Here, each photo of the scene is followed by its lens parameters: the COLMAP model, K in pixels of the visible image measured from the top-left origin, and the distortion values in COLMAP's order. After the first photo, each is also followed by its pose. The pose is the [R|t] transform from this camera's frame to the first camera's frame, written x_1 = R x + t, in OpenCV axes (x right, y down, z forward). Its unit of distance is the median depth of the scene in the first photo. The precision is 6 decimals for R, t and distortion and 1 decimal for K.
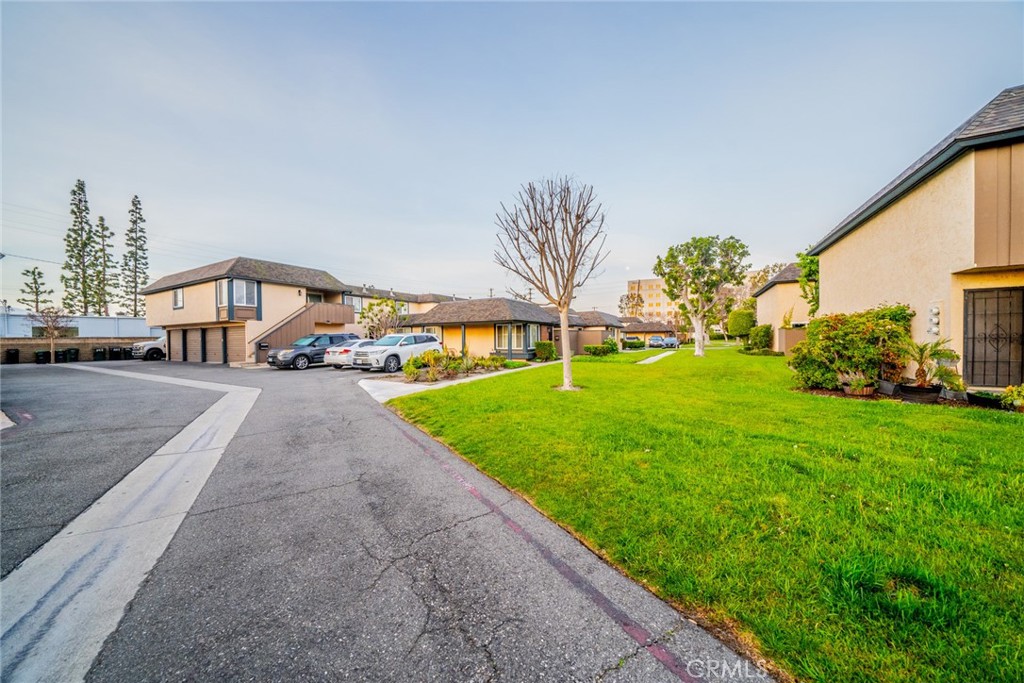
lens RADIAL K [[347.5, 0, 506.6], [0, 347.5, 343.3], [0, 0, 1]] dist [-0.009100, 0.000060]
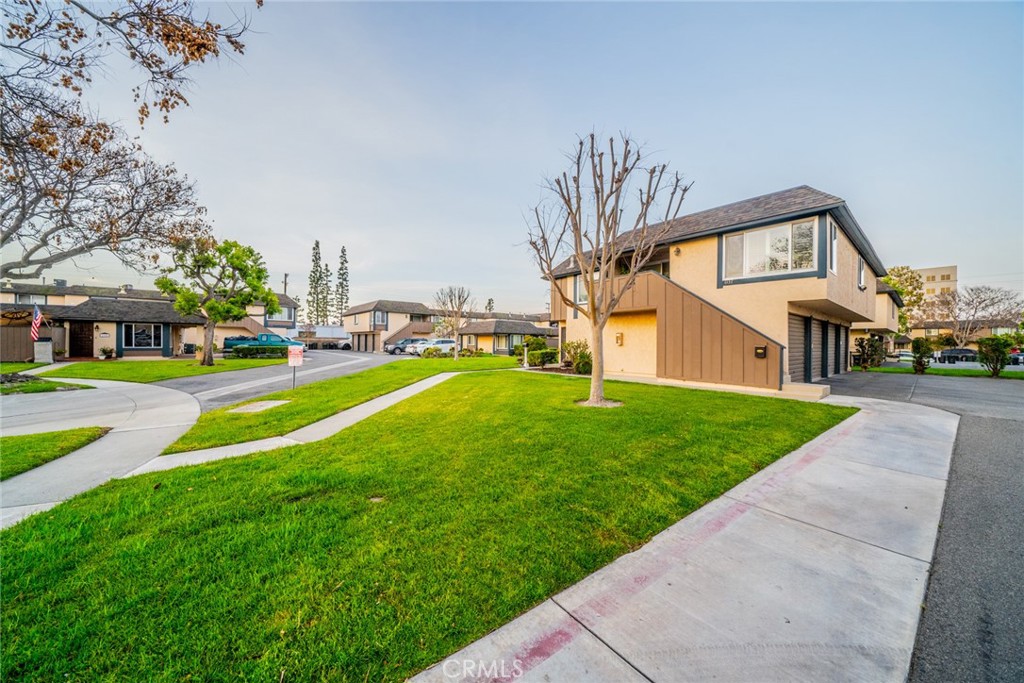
lens RADIAL K [[351.2, 0, 512.9], [0, 351.2, 346.0], [0, 0, 1]] dist [0.000002, -0.000033]
pose [[0.932055, 0.026850, -0.361320, 0.550393], [-0.030033, 0.999544, -0.003194, 0.004171], [0.361069, 0.013829, 0.932437, -0.494844]]
